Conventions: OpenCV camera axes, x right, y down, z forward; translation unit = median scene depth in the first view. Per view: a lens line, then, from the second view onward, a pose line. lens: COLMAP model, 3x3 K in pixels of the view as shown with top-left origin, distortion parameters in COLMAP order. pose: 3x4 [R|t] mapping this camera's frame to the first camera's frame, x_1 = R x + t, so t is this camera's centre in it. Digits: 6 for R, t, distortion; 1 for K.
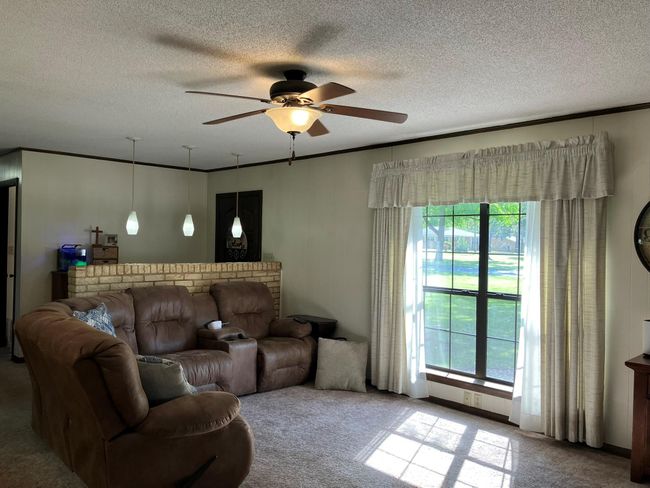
lens RADIAL K [[527.8, 0, 324.6], [0, 527.8, 244.5], [0, 0, 1]] dist [0.038837, -0.045520]
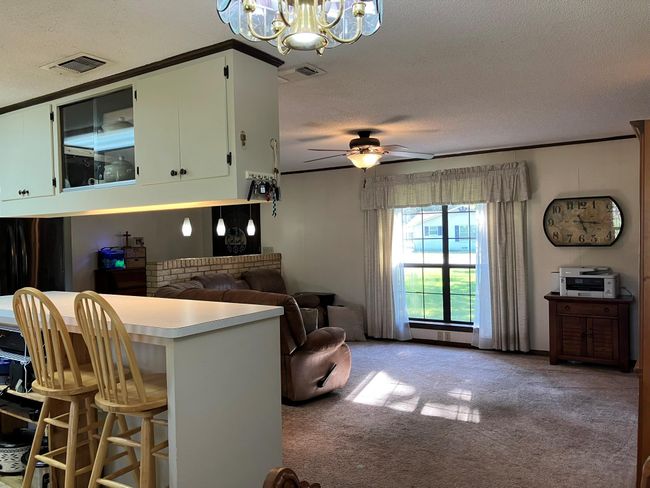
lens RADIAL K [[527.8, 0, 324.7], [0, 527.8, 242.5], [0, 0, 1]] dist [0.038837, -0.045520]
pose [[0.975586, -0.046507, 0.214636, -0.348935], [0.044796, 0.998914, 0.012835, -0.005270], [-0.215000, -0.002907, 0.976610, -0.375905]]
